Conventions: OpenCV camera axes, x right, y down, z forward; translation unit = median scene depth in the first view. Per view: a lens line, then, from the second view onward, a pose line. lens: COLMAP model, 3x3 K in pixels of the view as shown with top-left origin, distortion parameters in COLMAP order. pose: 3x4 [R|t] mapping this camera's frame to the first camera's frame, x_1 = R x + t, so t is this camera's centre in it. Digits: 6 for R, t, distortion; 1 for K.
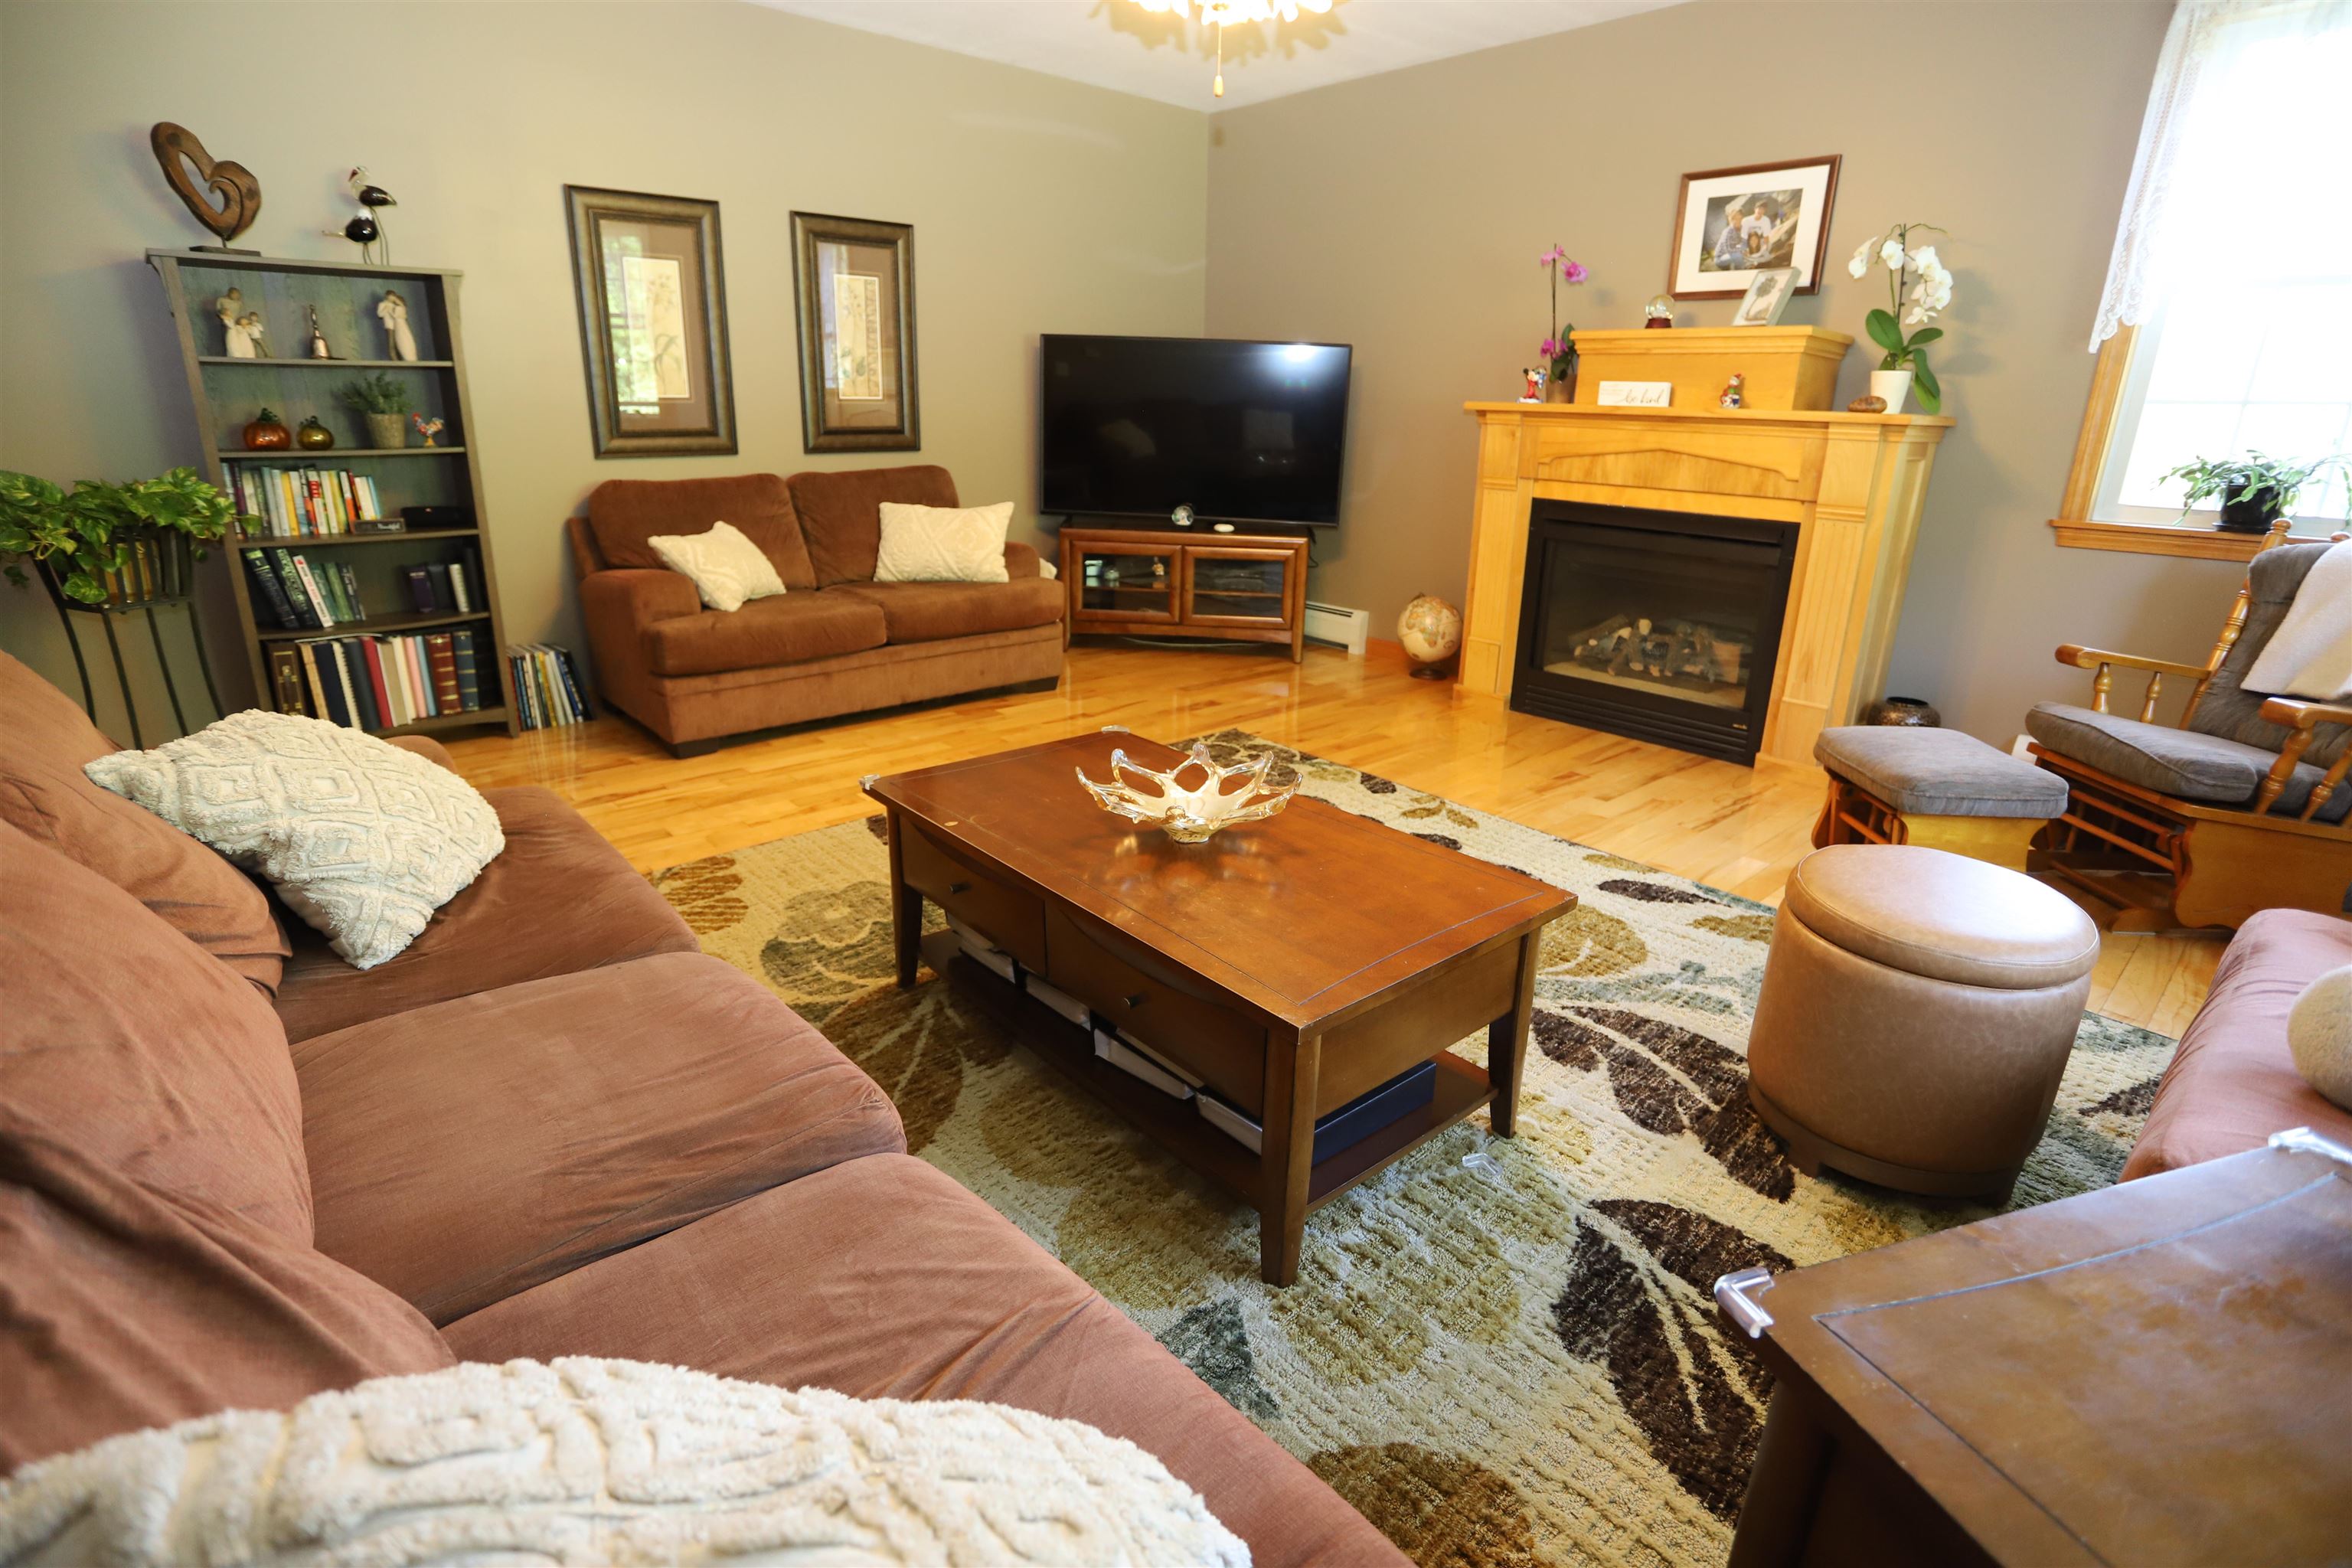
lens RADIAL K [[1143.9, 0, 1171.5], [0, 1143.9, 783.0], [0, 0, 1]] dist [-0.048668, 0.015298]
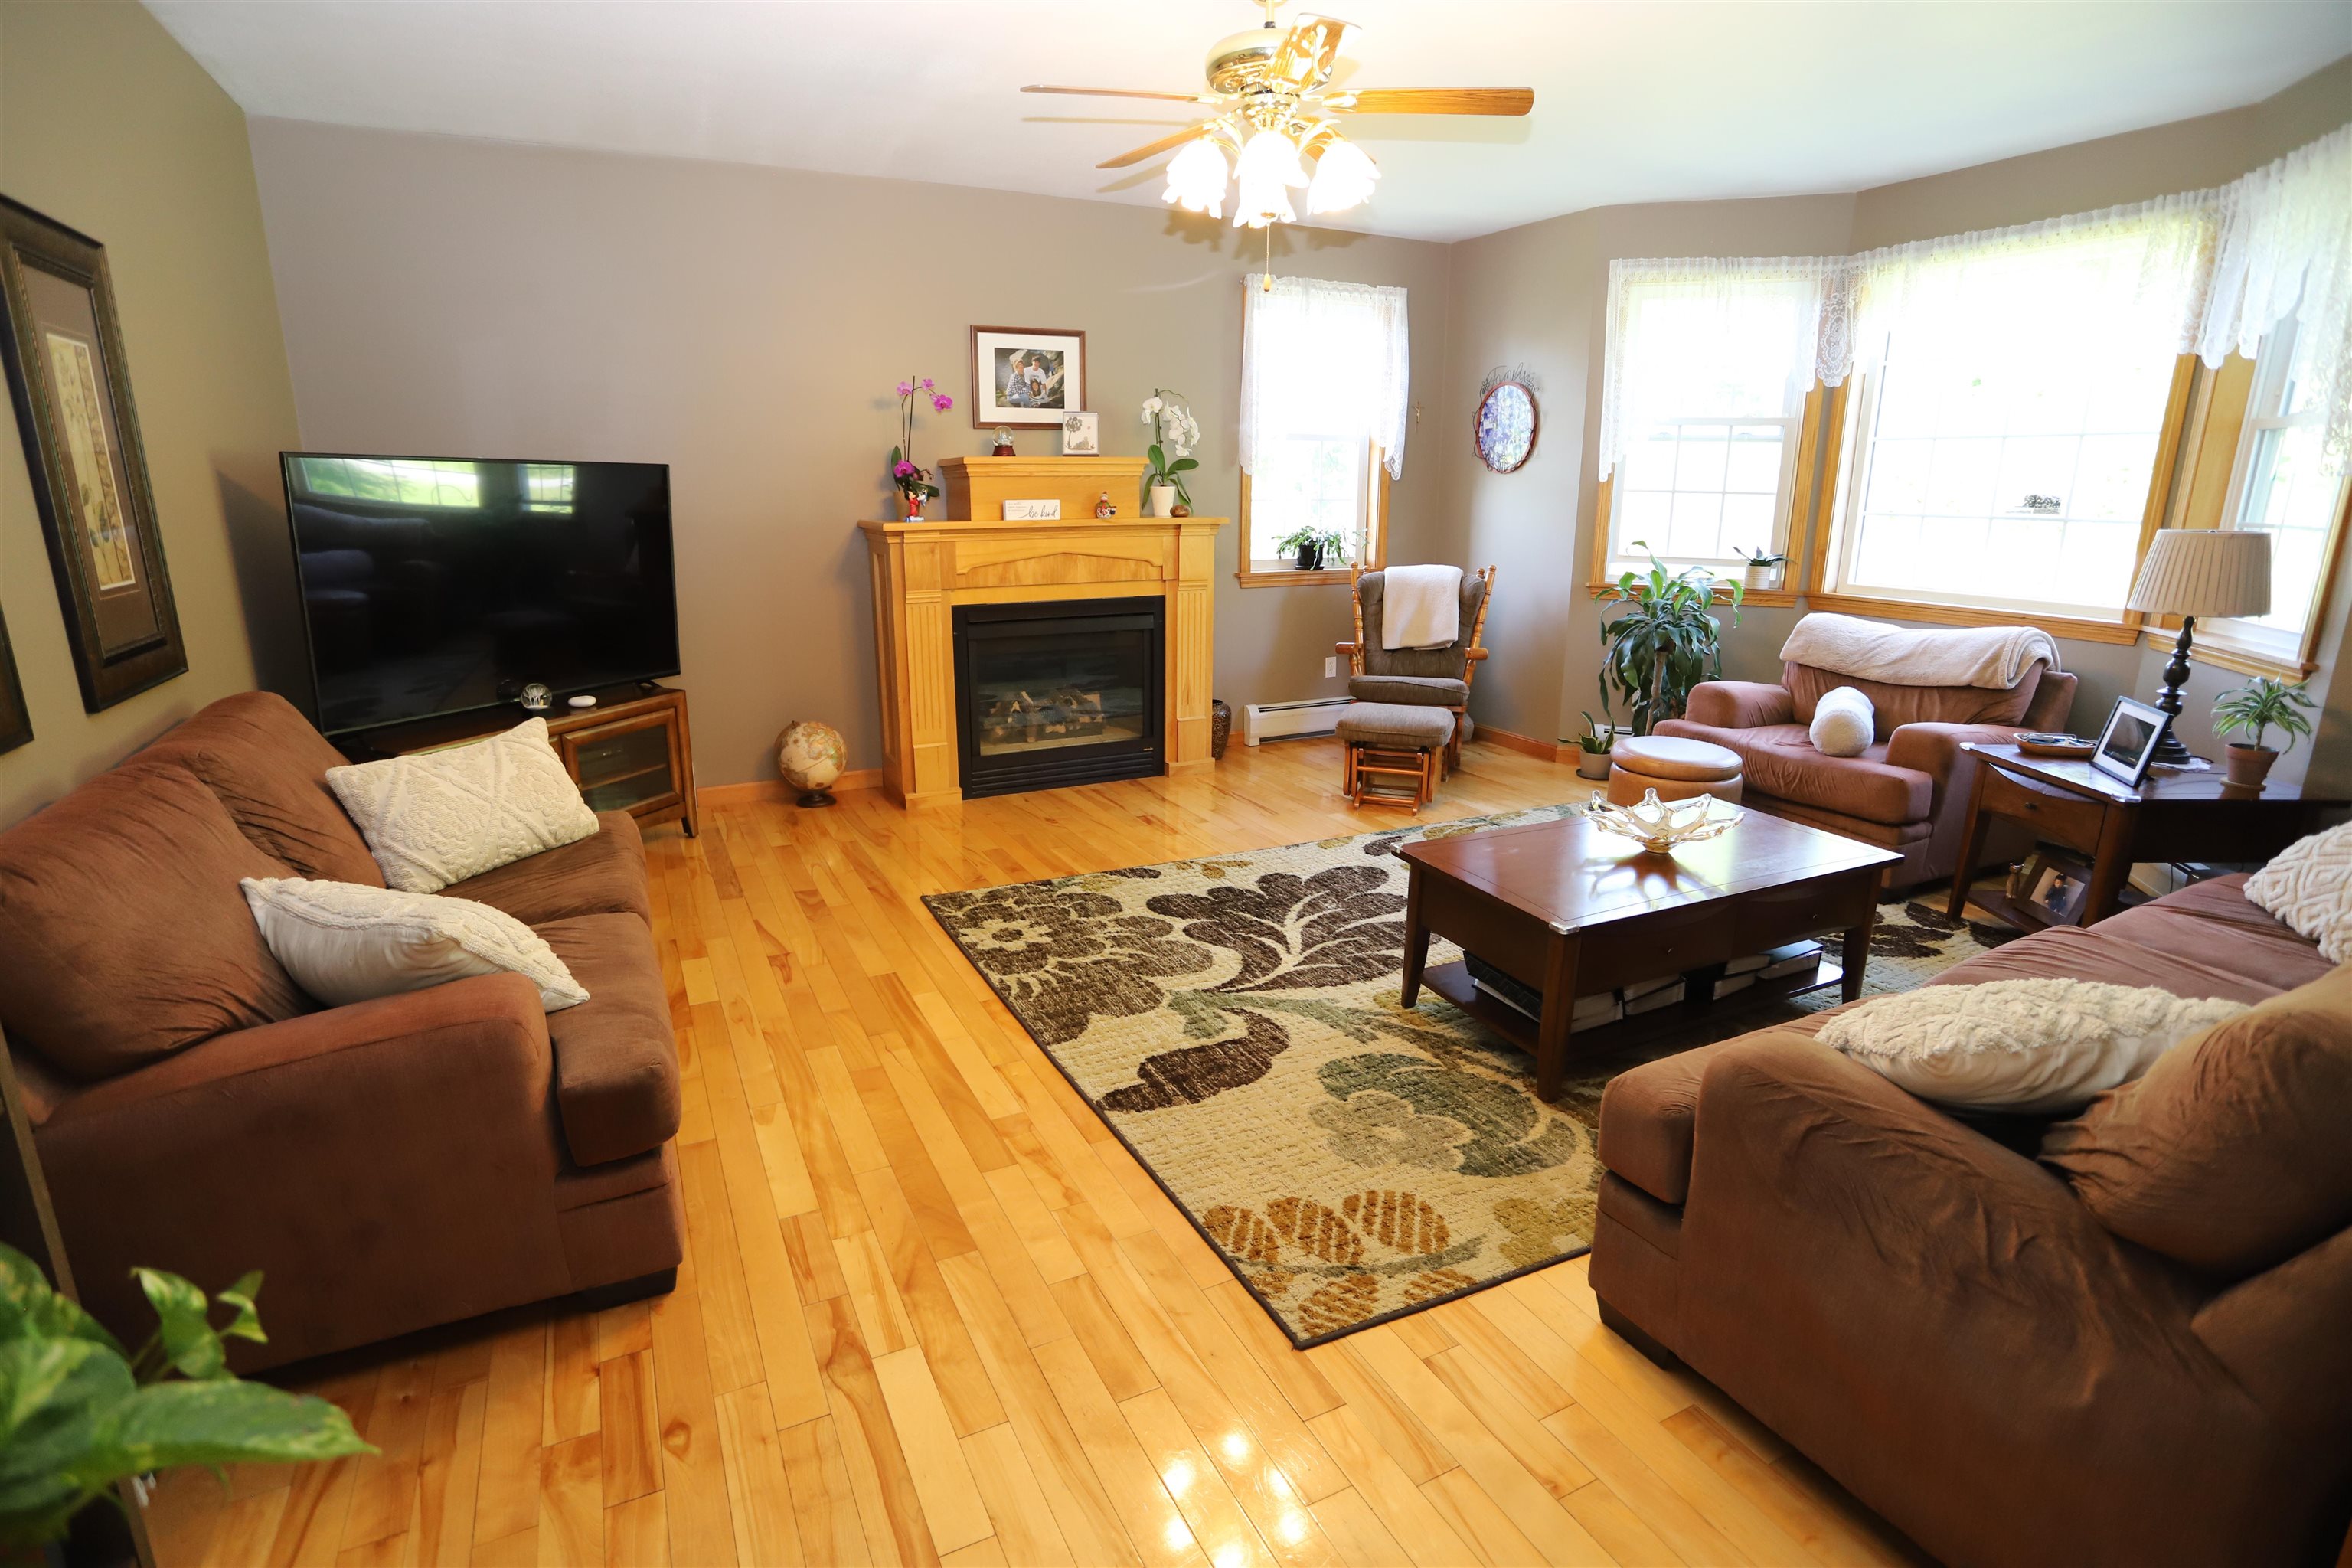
lens RADIAL K [[1143.9, 0, 1175.1], [0, 1143.9, 775.1], [0, 0, 1]] dist [-0.048668, 0.015298]
pose [[0.279381, -0.267046, 0.922297, -0.745440], [0.311398, 0.933828, 0.176056, -0.250195], [-0.908283, 0.238015, 0.344052, 0.518845]]
